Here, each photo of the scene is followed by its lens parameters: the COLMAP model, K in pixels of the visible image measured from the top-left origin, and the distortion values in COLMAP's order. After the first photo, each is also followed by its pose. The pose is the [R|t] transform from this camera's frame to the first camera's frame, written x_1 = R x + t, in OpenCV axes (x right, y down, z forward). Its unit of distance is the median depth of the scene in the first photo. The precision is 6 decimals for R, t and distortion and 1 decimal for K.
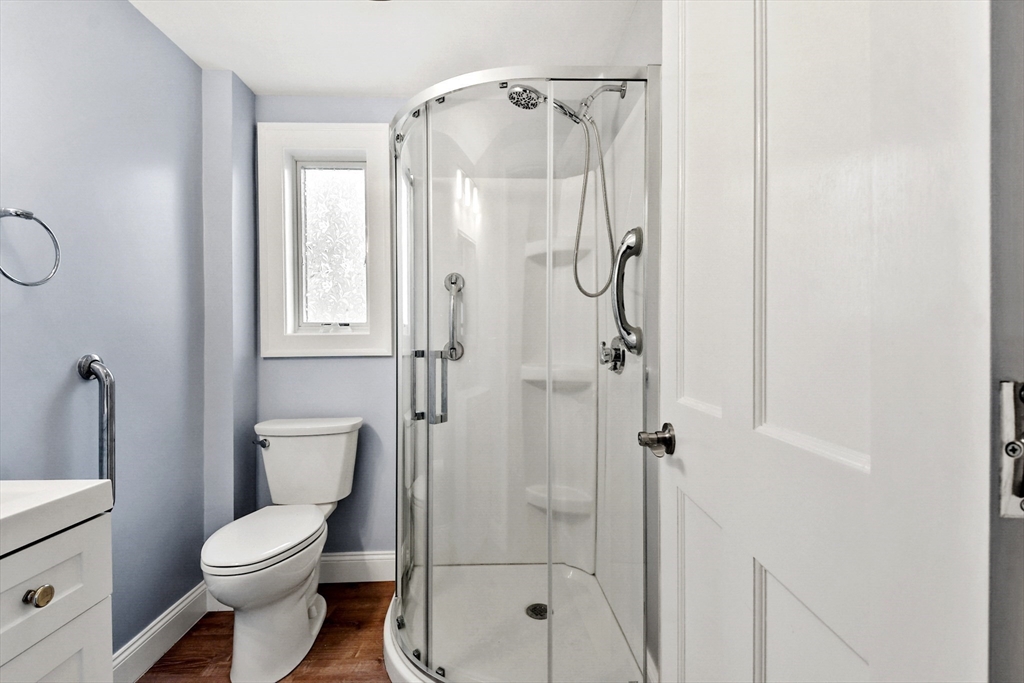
lens RADIAL K [[440.5, 0, 509.8], [0, 440.5, 355.0], [0, 0, 1]] dist [0.024184, -0.015027]
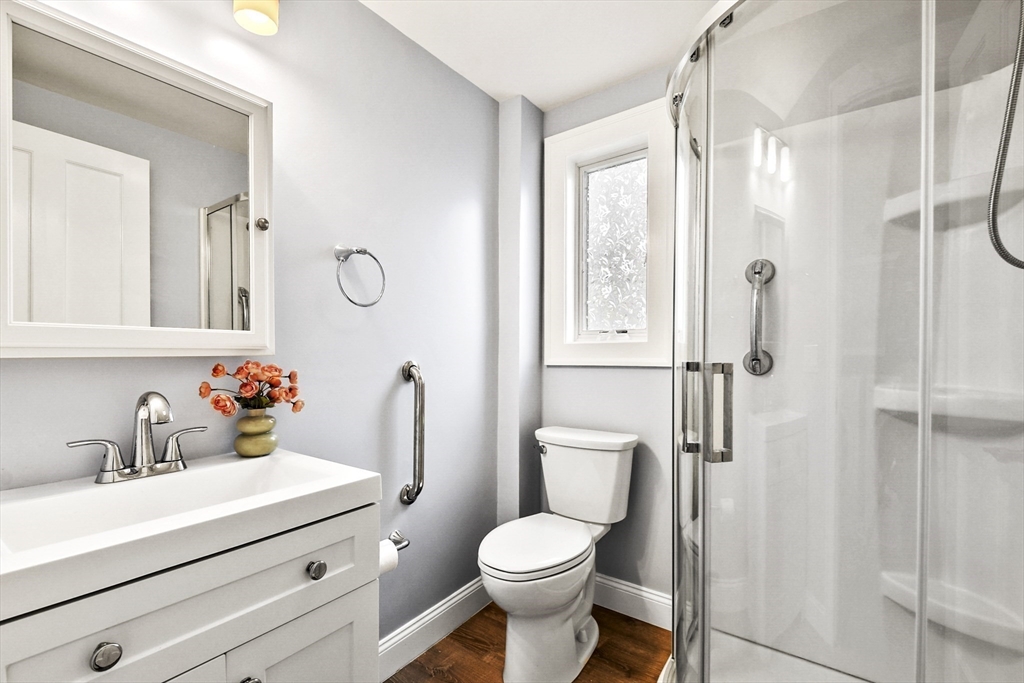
lens RADIAL K [[440.5, 0, 509.8], [0, 440.5, 355.0], [0, 0, 1]] dist [0.024184, -0.015027]
pose [[0.777906, 0.009027, -0.628316, 0.023139], [-0.019701, 0.999756, -0.010029, -0.006811], [0.628072, 0.020180, 0.777894, 0.153463]]
